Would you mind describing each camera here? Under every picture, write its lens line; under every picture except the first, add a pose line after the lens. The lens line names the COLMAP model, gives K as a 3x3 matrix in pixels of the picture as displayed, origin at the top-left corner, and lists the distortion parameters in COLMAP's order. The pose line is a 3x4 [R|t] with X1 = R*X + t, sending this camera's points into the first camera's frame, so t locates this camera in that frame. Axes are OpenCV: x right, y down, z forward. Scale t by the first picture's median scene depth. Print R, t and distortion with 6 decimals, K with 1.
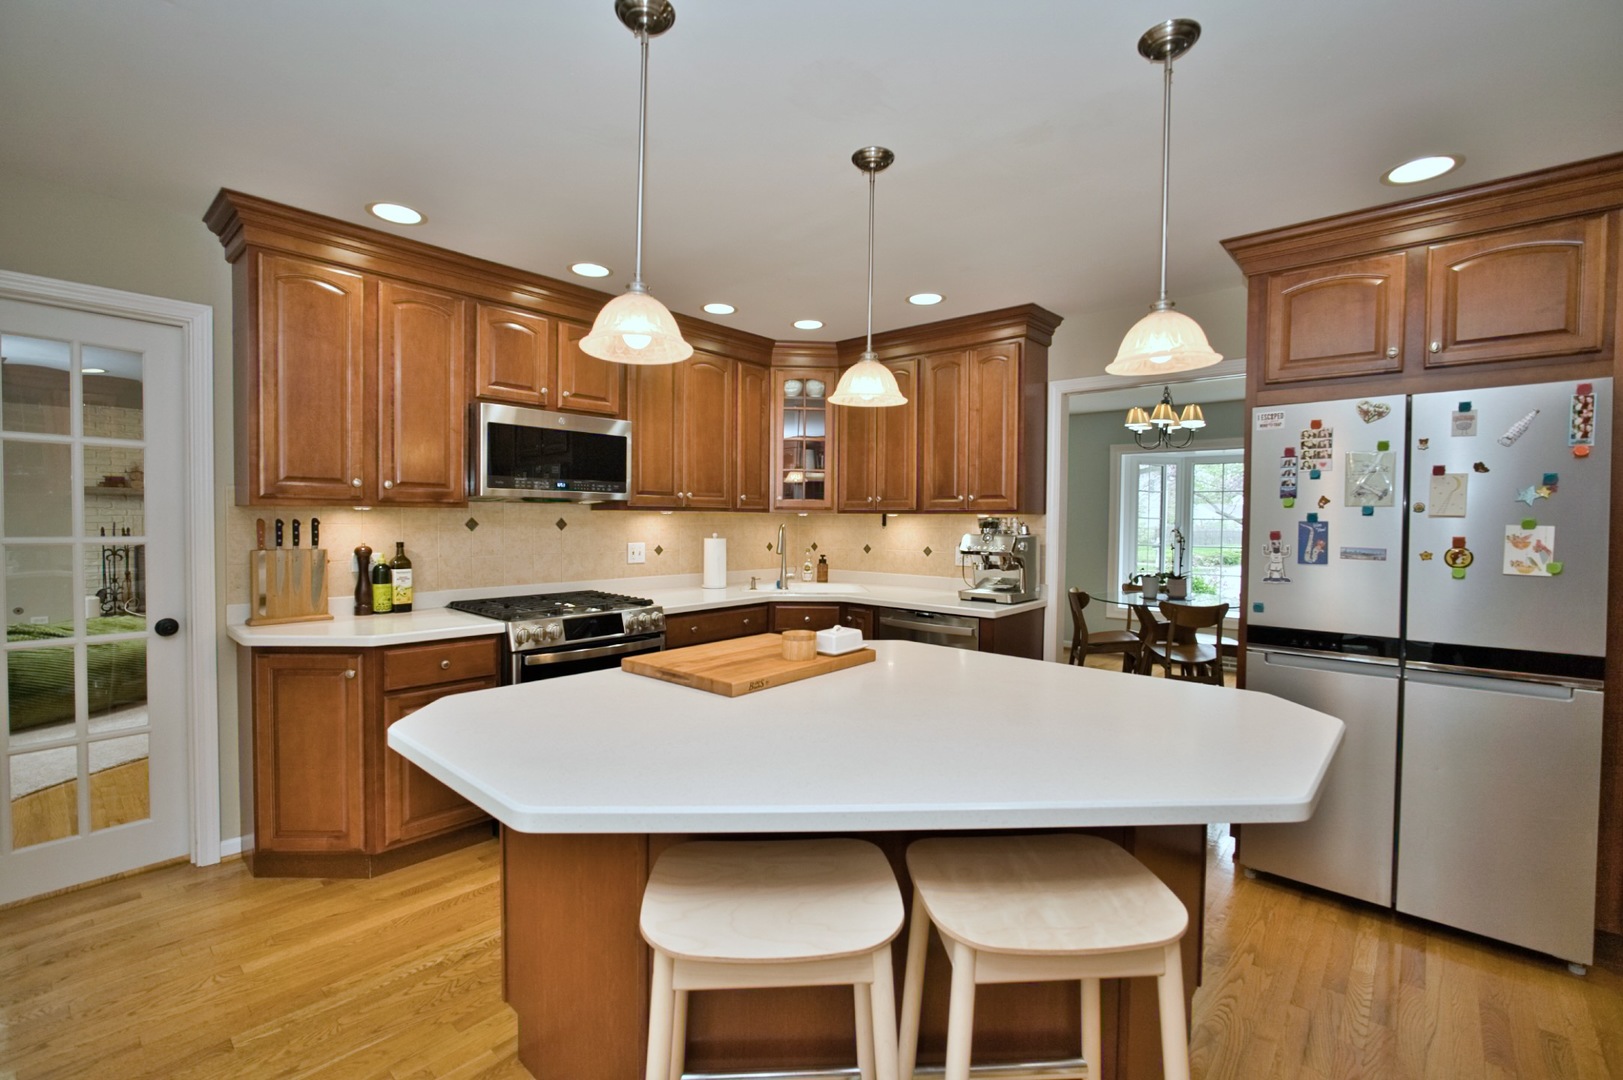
lens RADIAL K [[704.4, 0, 809.8], [0, 704.4, 537.6], [0, 0, 1]] dist [-0.023924, 0.006612]
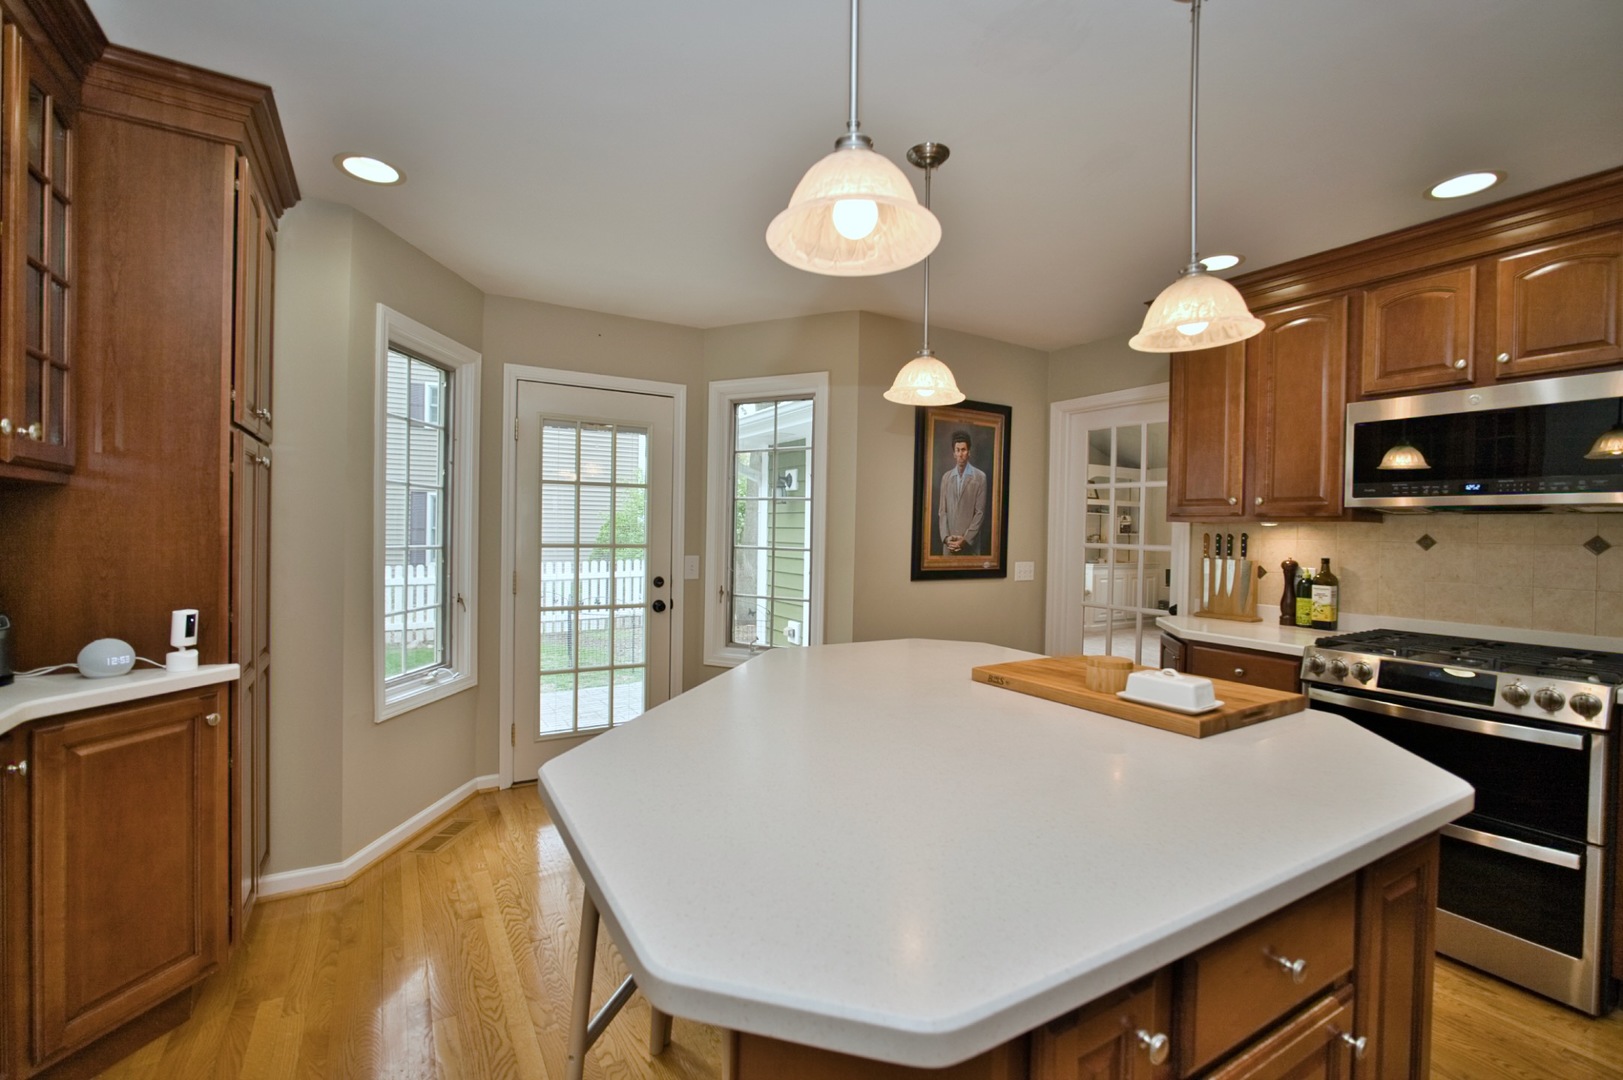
lens RADIAL K [[704.4, 0, 808.6], [0, 704.4, 539.8], [0, 0, 1]] dist [-0.023924, 0.006612]
pose [[-0.300228, -0.003398, -0.953861, 0.536625], [-0.048079, 0.998776, 0.011575, 0.003965], [0.952655, 0.049336, -0.300024, 0.566741]]
